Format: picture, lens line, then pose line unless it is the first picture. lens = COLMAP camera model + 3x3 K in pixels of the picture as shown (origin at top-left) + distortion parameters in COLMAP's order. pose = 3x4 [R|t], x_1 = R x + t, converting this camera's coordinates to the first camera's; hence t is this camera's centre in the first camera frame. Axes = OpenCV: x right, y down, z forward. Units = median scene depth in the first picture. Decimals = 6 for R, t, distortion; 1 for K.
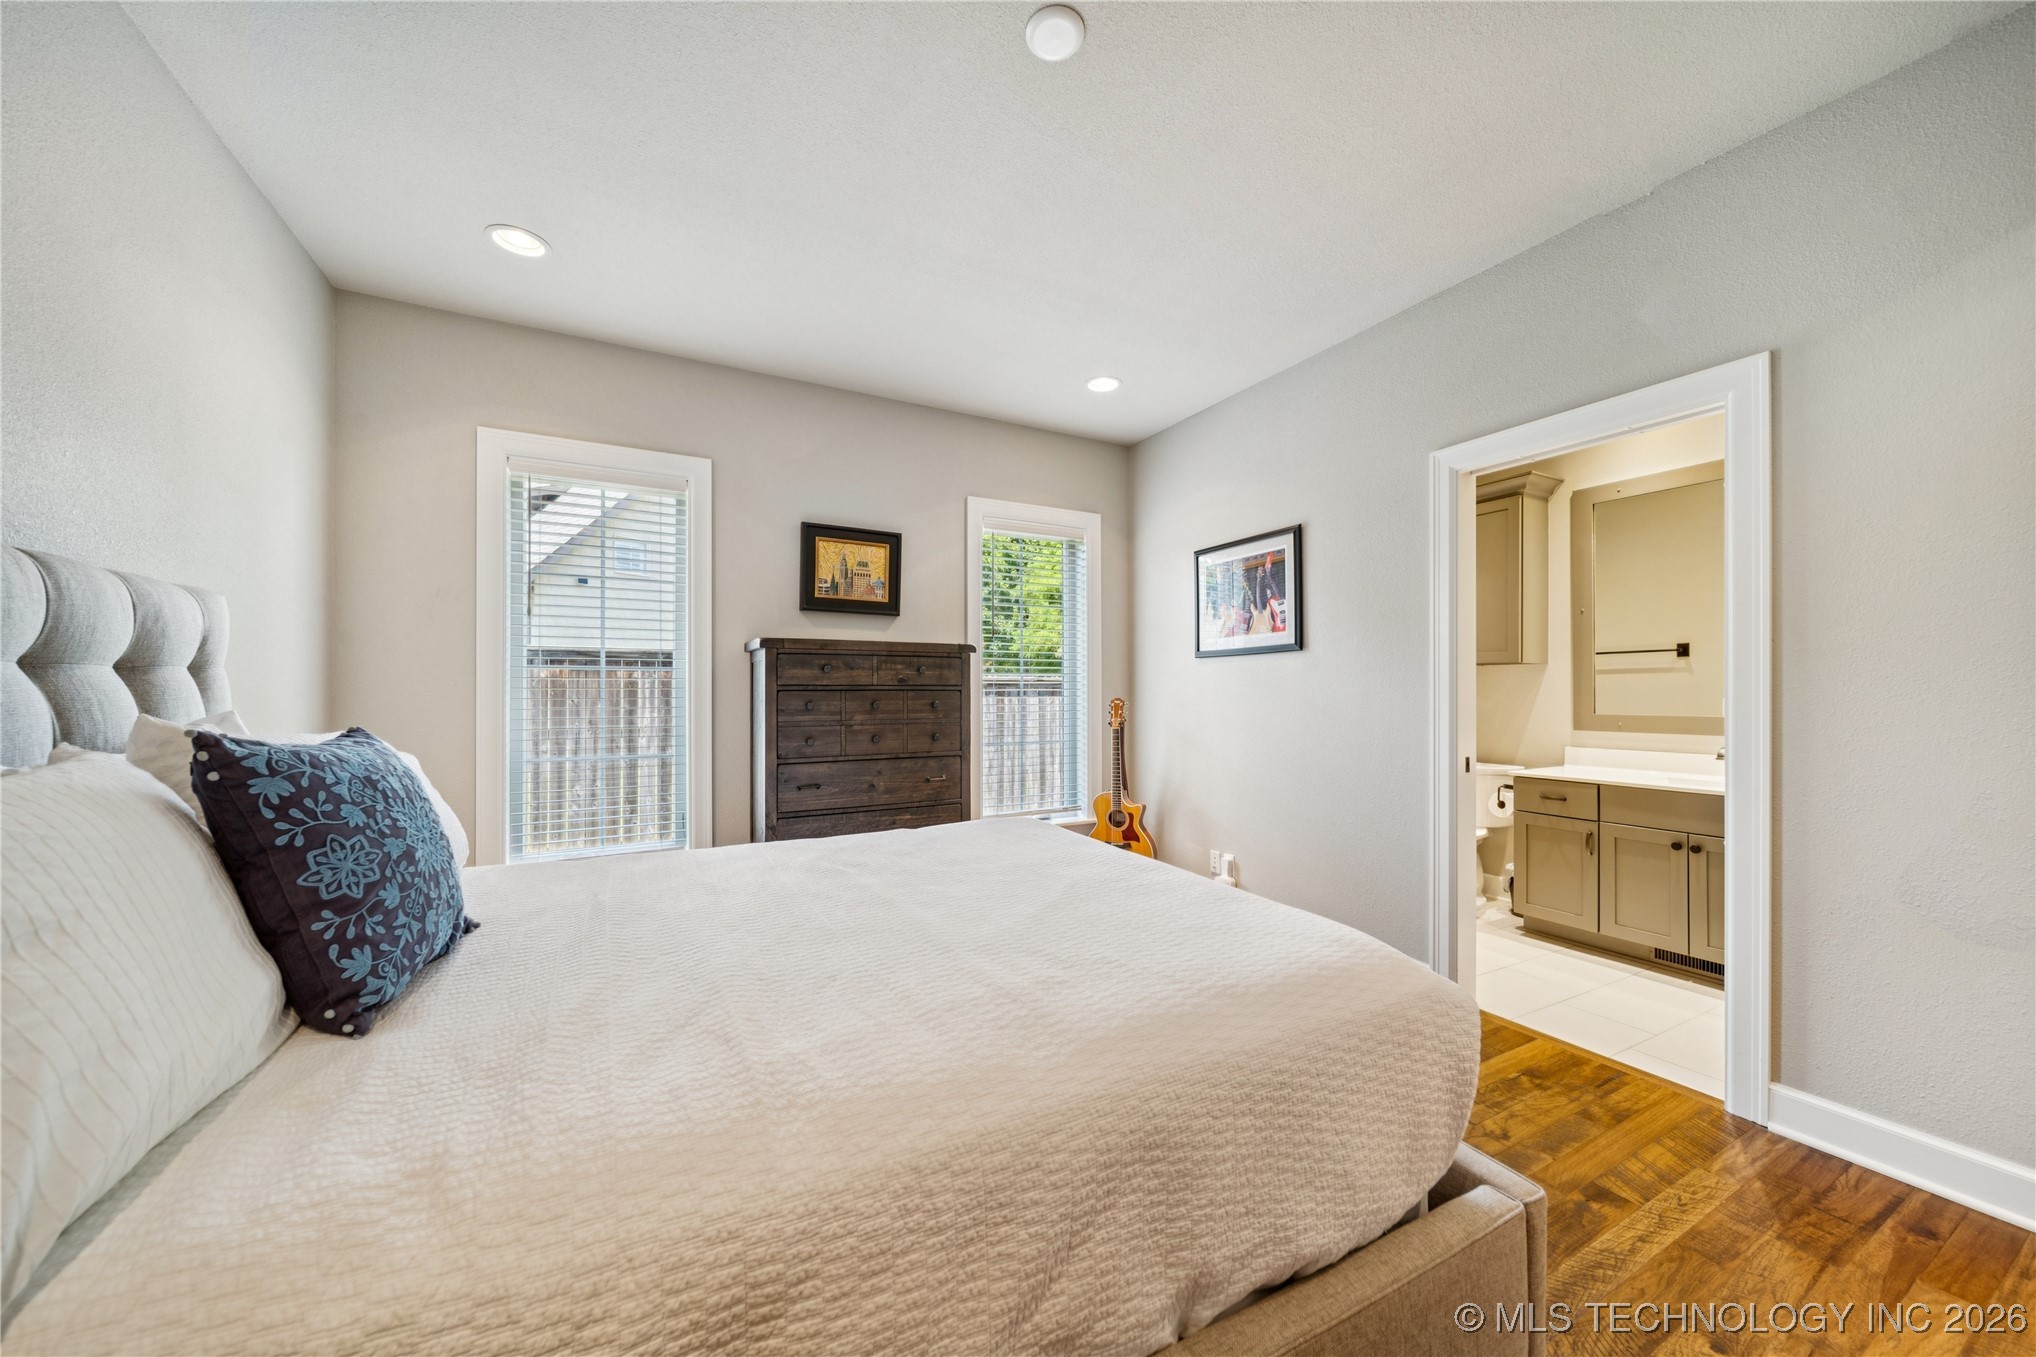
lens RADIAL K [[721.8, 0, 1020.6], [0, 721.8, 686.4], [0, 0, 1]] dist [0.000562, 0.000025]
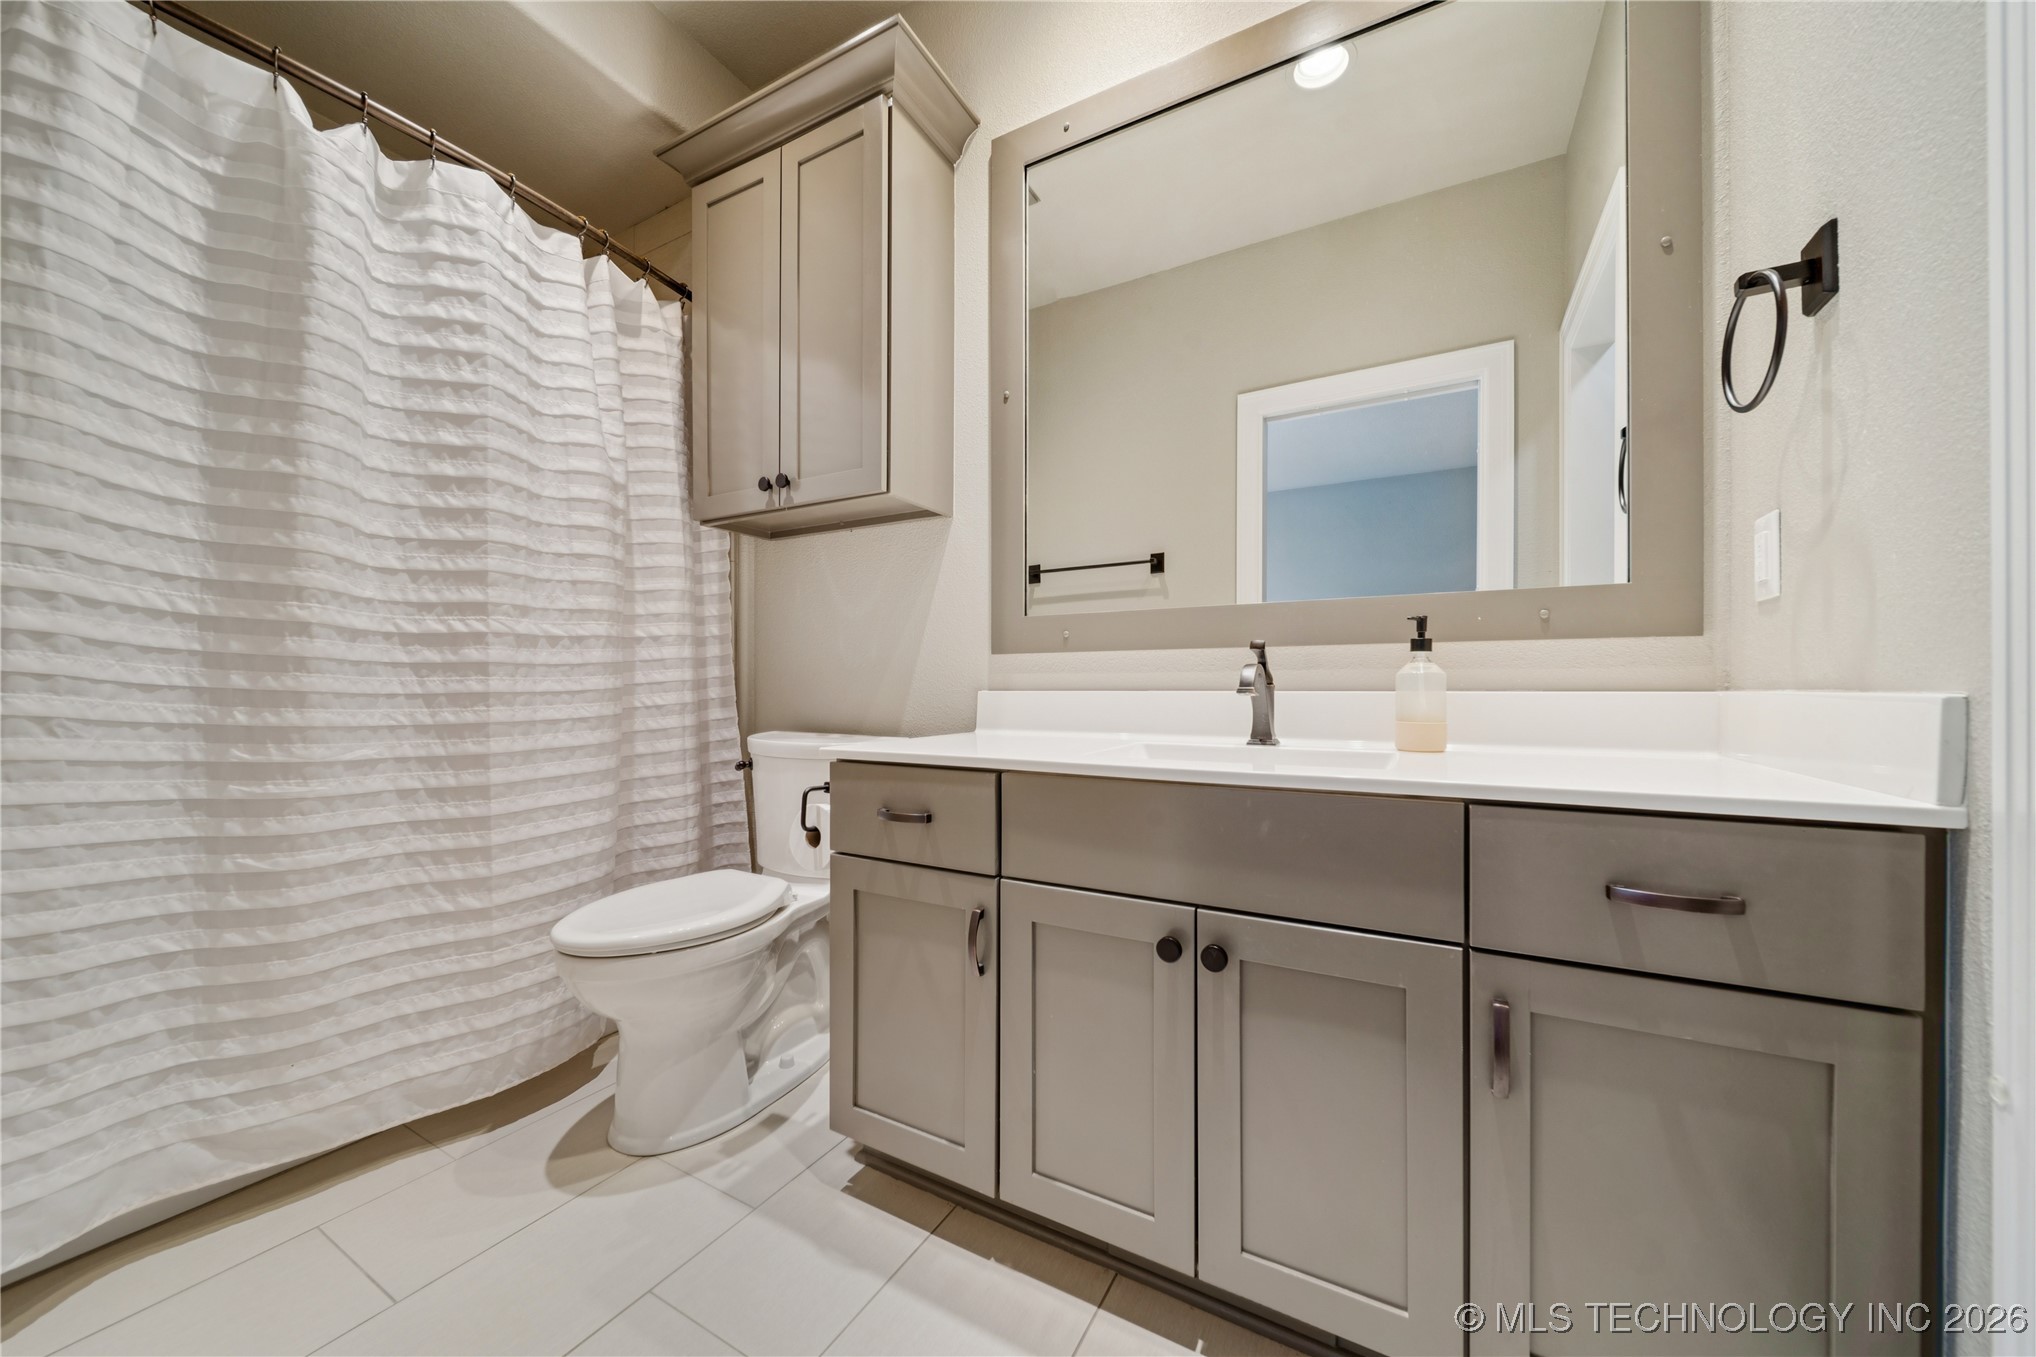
lens RADIAL K [[721.8, 0, 1017.3], [0, 721.8, 687.6], [0, 0, 1]] dist [0.000562, 0.000025]
pose [[0.842017, 0.003572, 0.539440, 0.553531], [-0.006312, 0.999975, 0.003230, 0.084048], [-0.539415, -0.006125, 0.842018, 0.626608]]
